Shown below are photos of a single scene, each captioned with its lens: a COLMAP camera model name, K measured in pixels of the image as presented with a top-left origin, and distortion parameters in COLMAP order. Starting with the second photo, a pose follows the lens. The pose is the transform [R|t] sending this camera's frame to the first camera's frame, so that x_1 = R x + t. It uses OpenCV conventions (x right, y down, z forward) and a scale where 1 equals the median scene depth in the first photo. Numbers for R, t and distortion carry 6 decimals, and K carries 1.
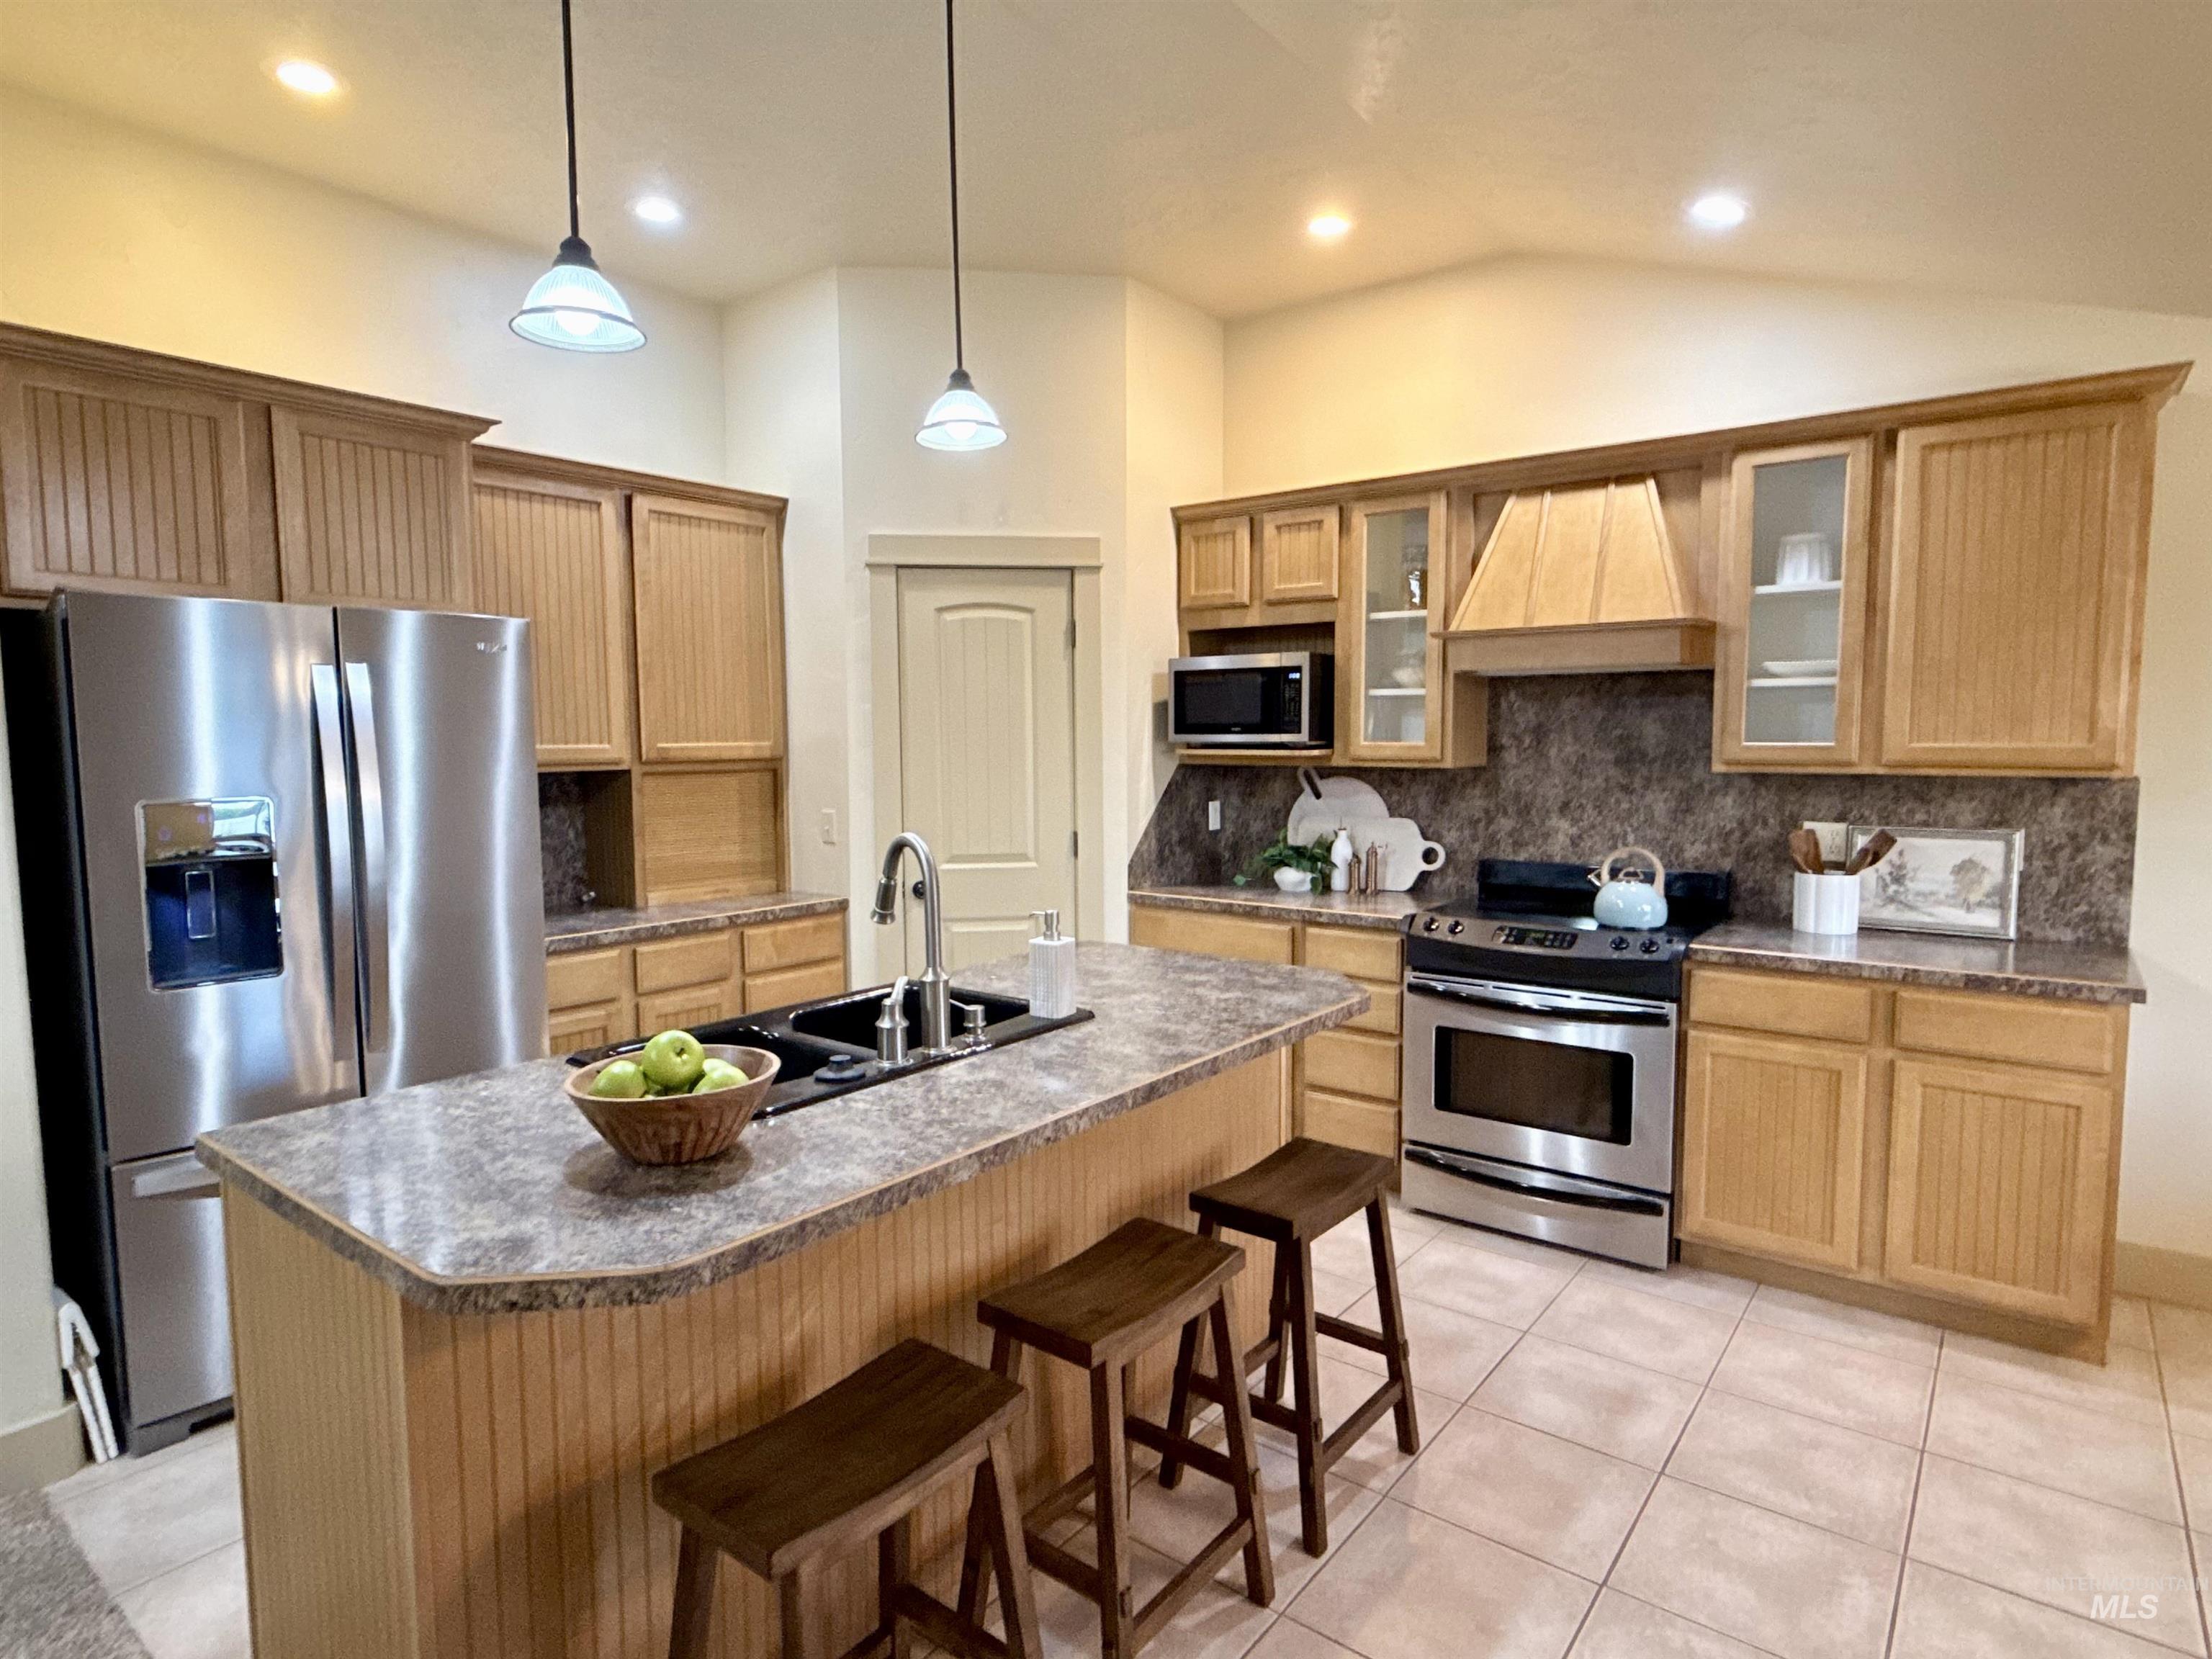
lens RADIAL K [[1214.0, 0, 1097.9], [0, 1214.0, 830.4], [0, 0, 1]] dist [0.002418, 0.000436]
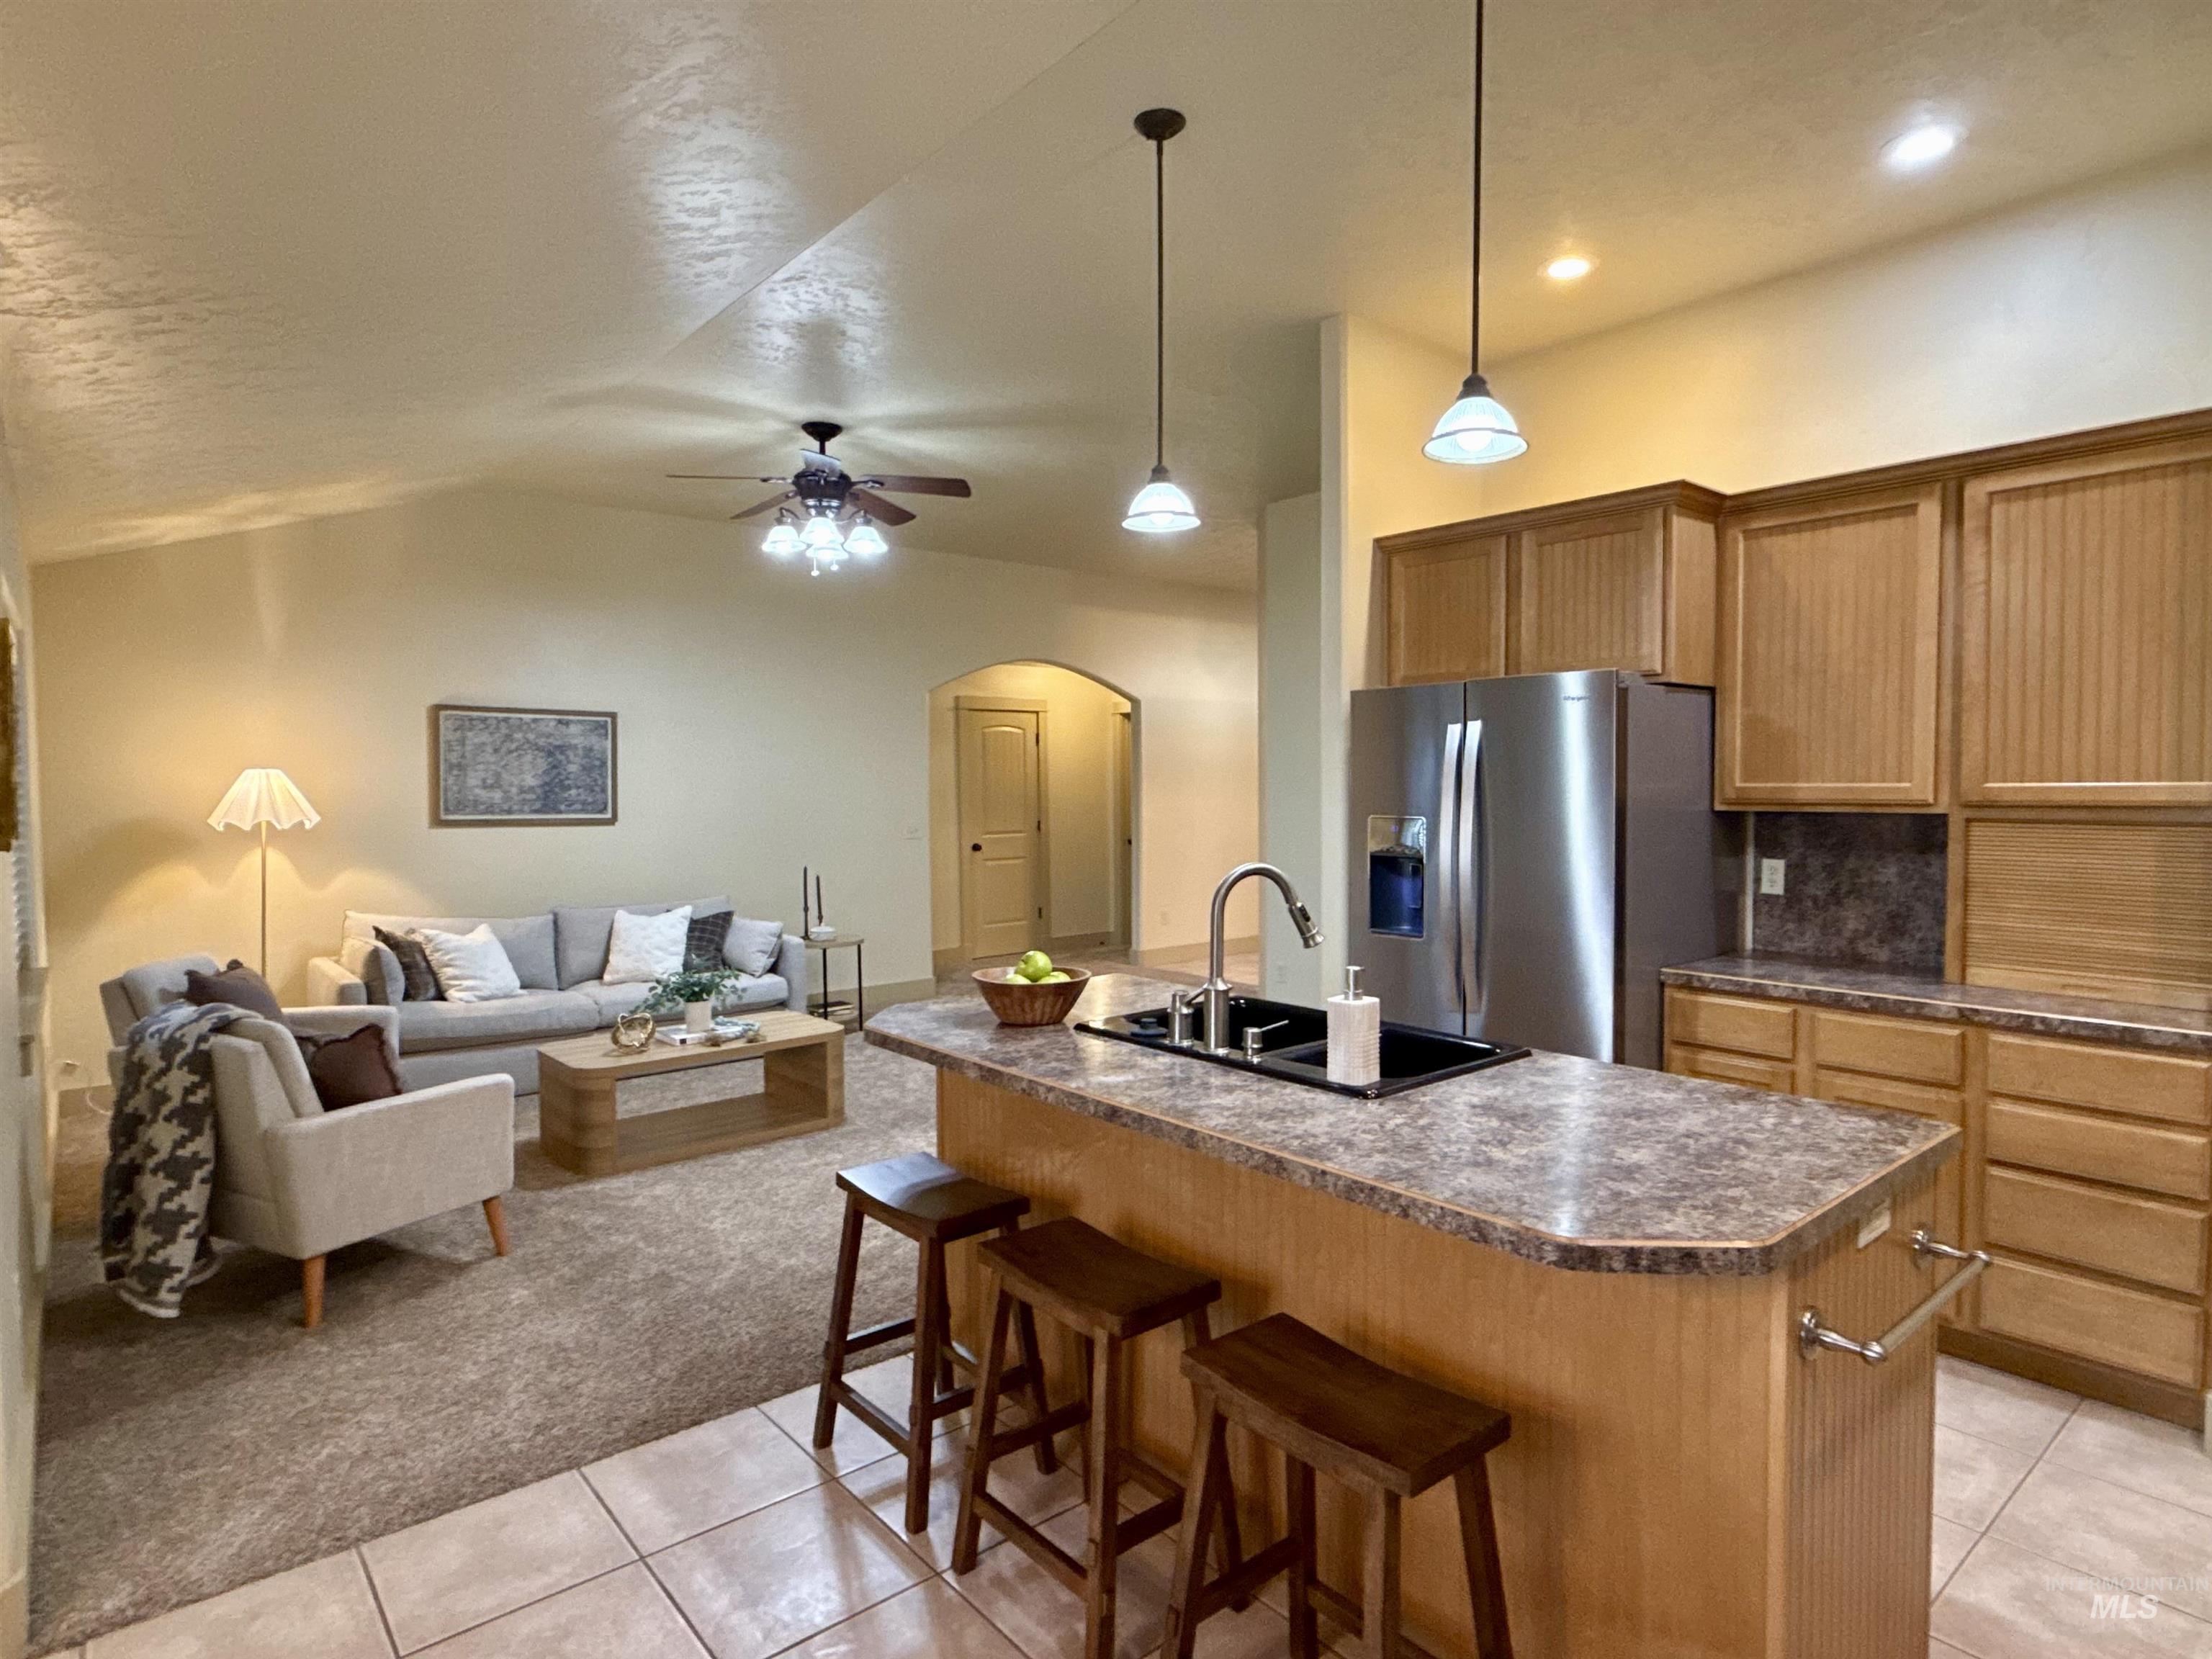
lens RADIAL K [[1214.0, 0, 1097.9], [0, 1214.0, 830.4], [0, 0, 1]] dist [0.002418, 0.000436]
pose [[-0.206151, 0.047200, -0.977381, 0.608852], [-0.071685, 0.995424, 0.063191, -0.055249], [0.975891, 0.083091, -0.201824, 0.669996]]
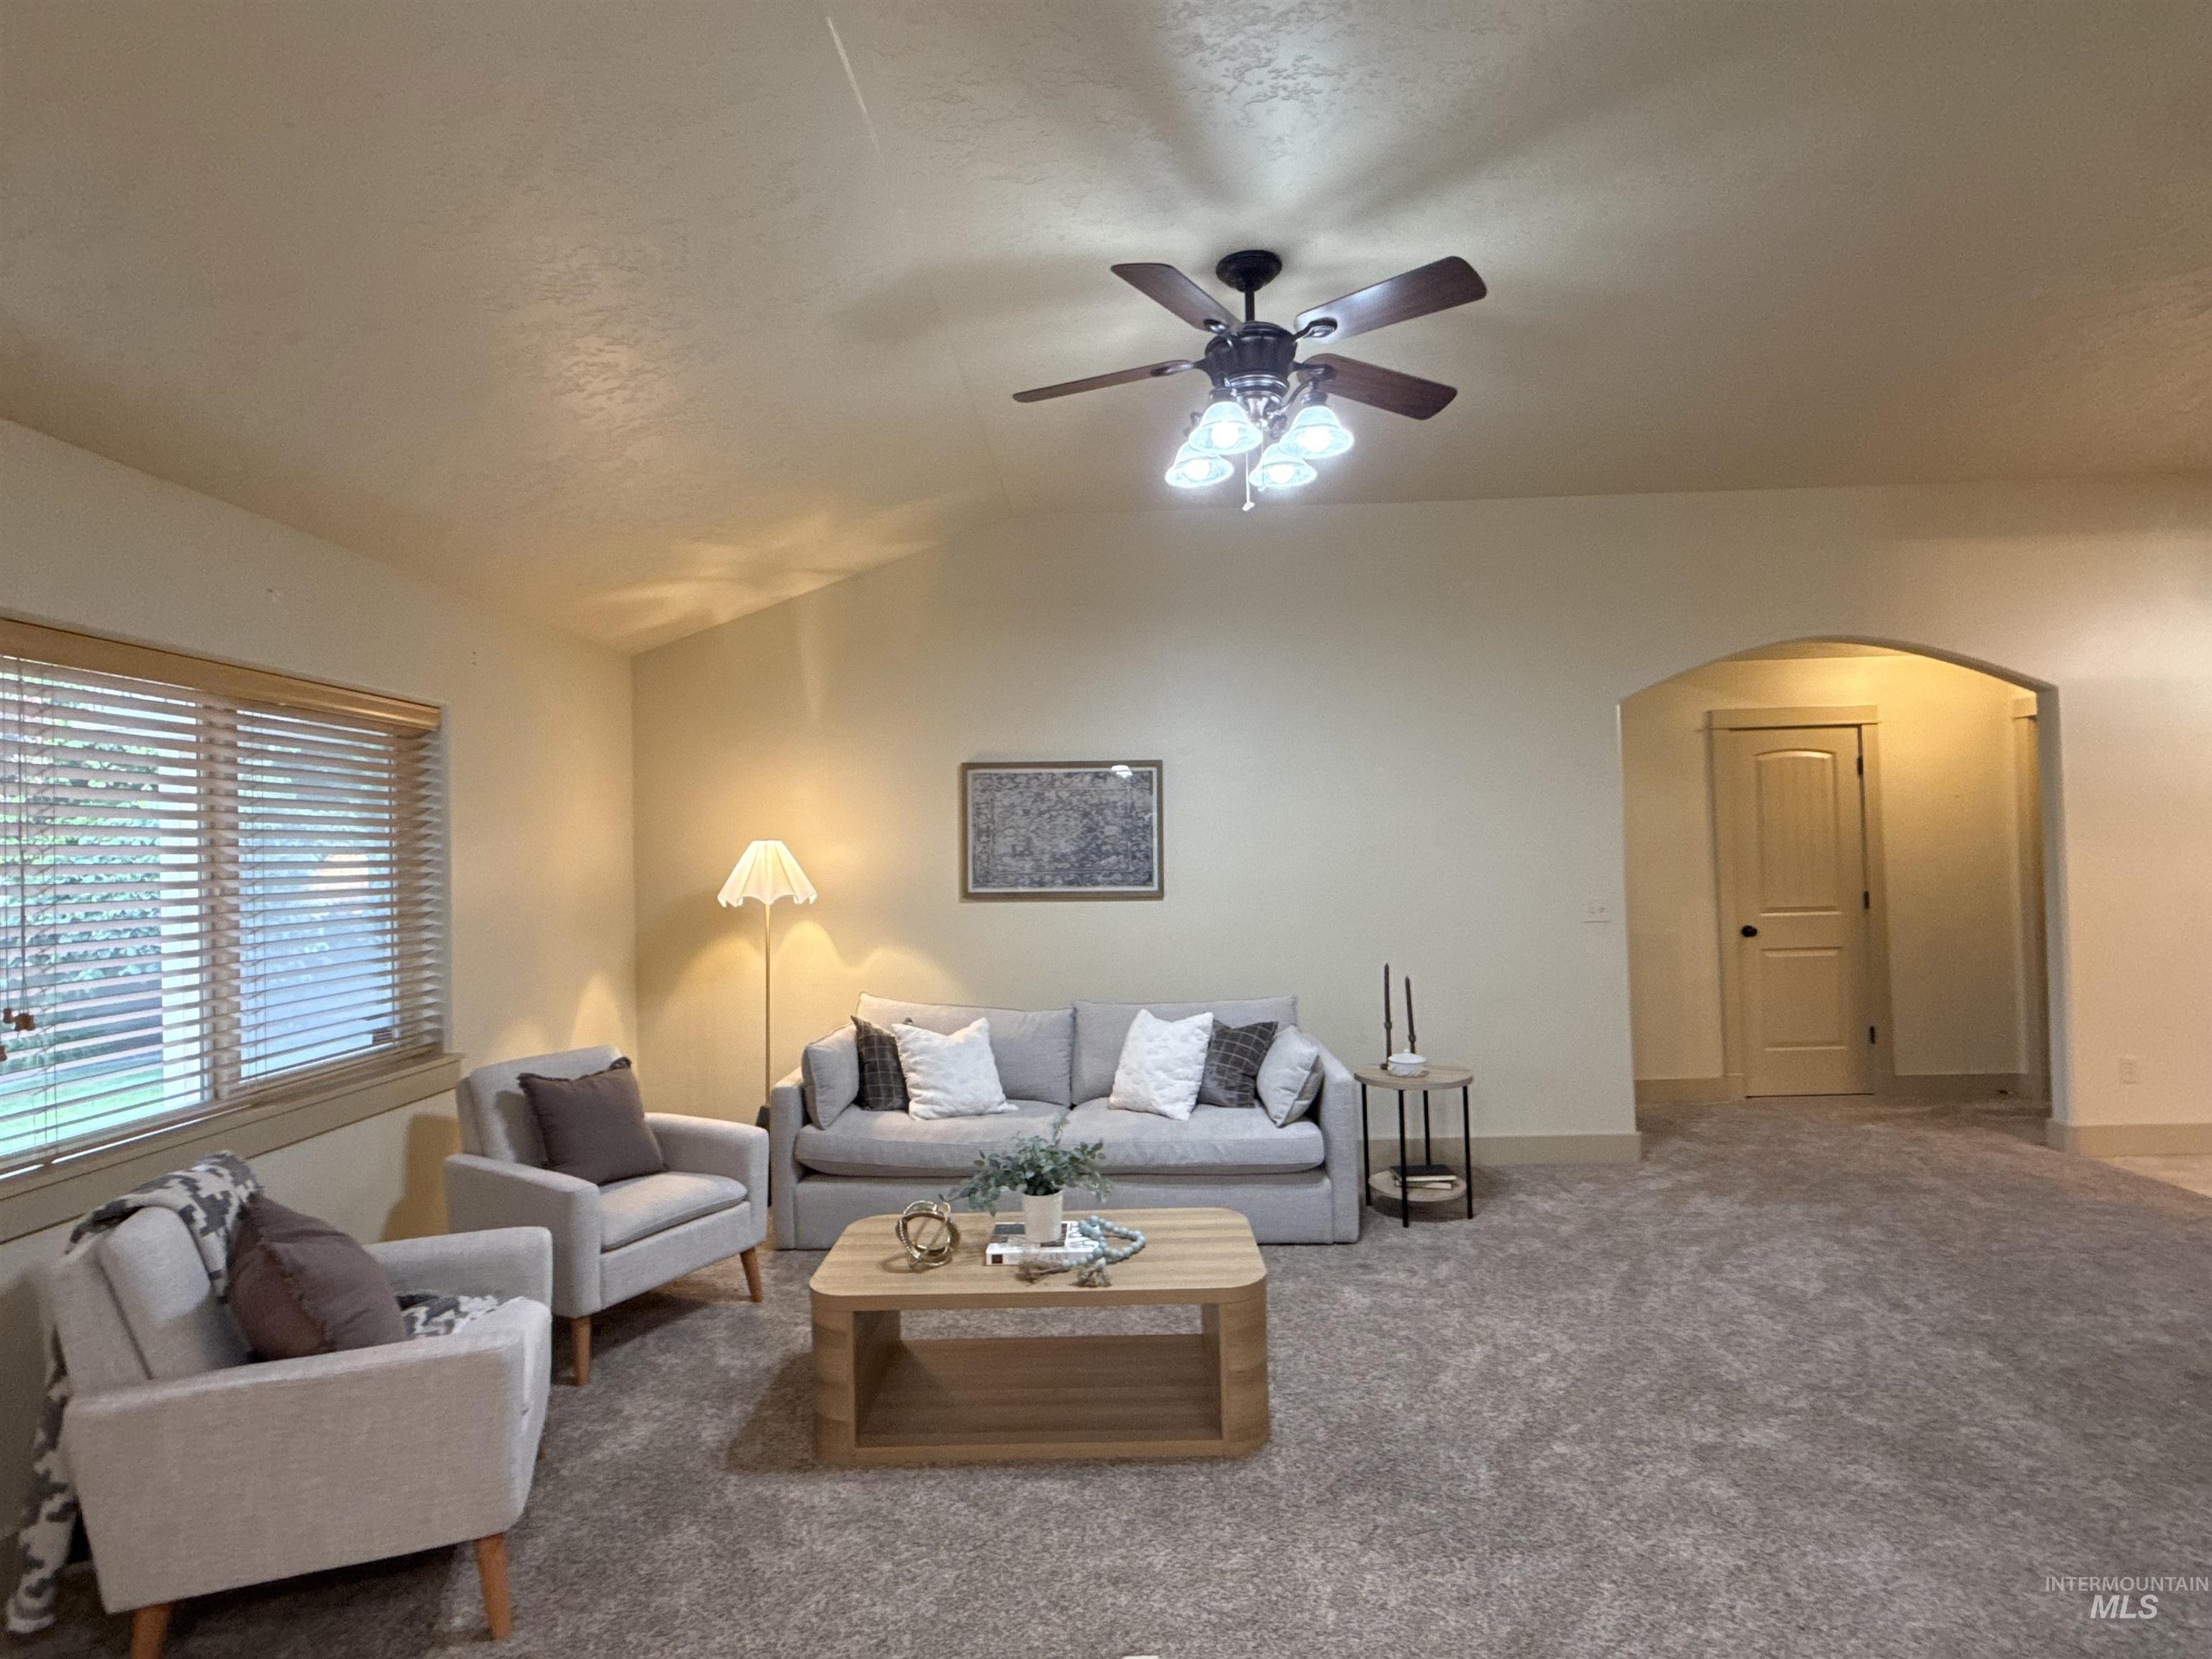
lens RADIAL K [[1113.9, 0, 1102.3], [0, 1113.9, 831.0], [0, 0, 1]] dist [0.000524, 0.000564]
pose [[-0.804929, 0.015976, -0.593157, -0.226774], [-0.018541, 0.998472, 0.052053, -0.047238], [0.593082, 0.052896, -0.803403, 0.625455]]
